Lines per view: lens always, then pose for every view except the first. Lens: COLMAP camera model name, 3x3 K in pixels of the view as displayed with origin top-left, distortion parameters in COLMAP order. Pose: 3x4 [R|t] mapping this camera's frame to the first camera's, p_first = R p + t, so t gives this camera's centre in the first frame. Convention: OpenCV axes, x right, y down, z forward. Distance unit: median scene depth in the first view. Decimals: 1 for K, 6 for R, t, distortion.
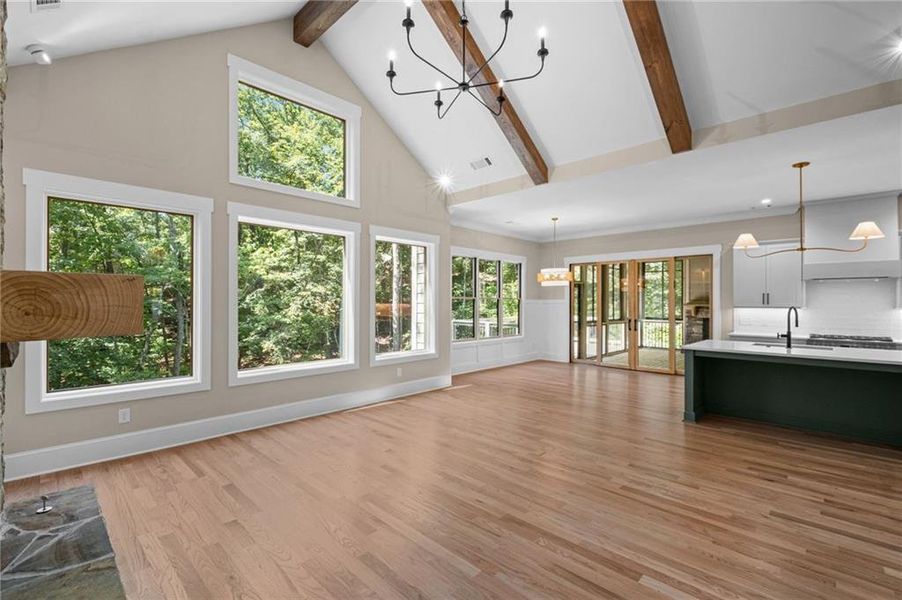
lens RADIAL K [[397.1, 0, 445.4], [0, 397.1, 299.8], [0, 0, 1]] dist [-0.001473, -0.001638]
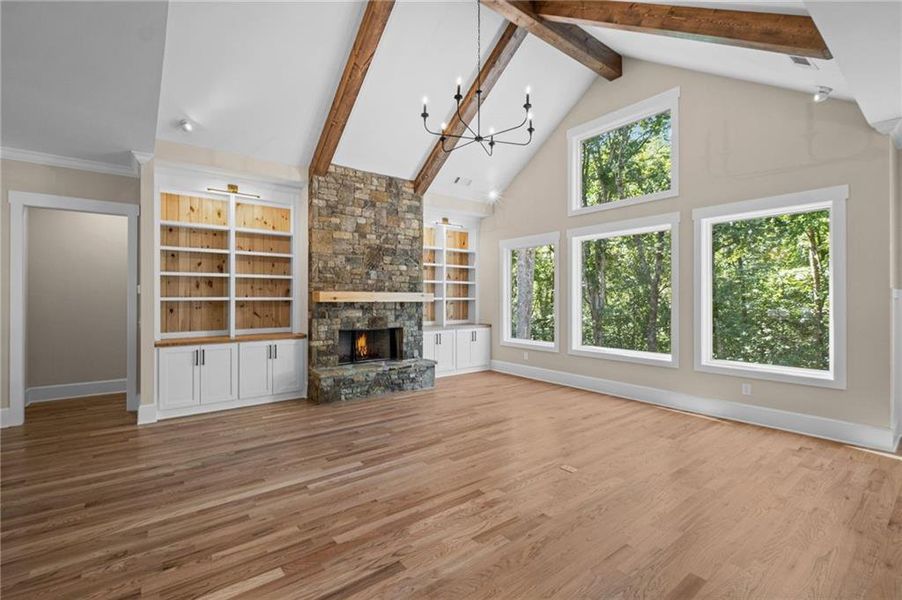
lens RADIAL K [[397.1, 0, 445.8], [0, 397.1, 301.3], [0, 0, 1]] dist [-0.001473, -0.001638]
pose [[-0.133762, -0.000016, -0.991013, 1.382633], [-0.001064, 0.999999, 0.000128, 0.027912], [0.991013, 0.001072, -0.133762, 1.046258]]
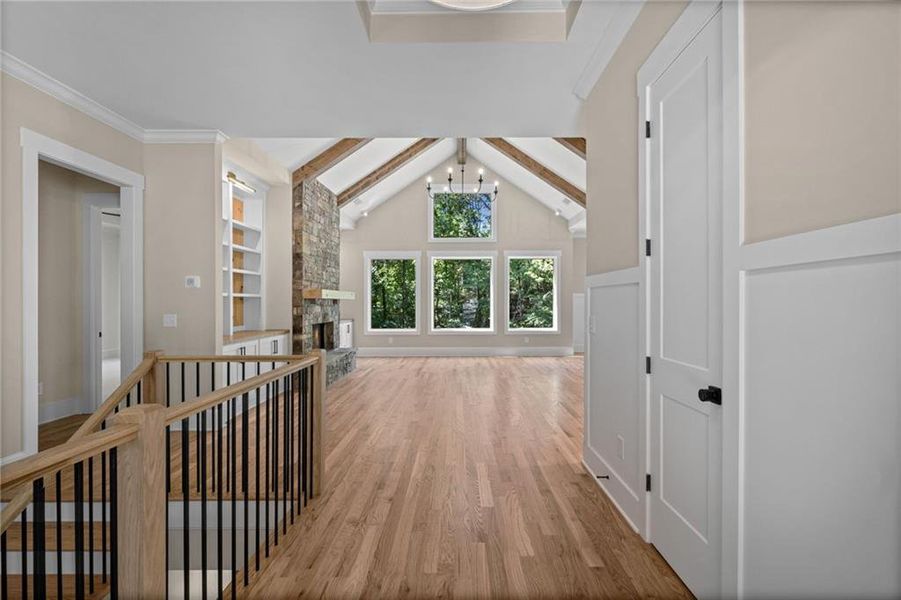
lens RADIAL K [[396.7, 0, 456.5], [0, 396.7, 302.5], [0, 0, 1]] dist [-0.001473, -0.001638]
pose [[0.699781, -0.003846, -0.714347, 1.592359], [0.005564, 0.999985, 0.000067, 0.055451], [0.714336, -0.004022, 0.699792, -0.599382]]
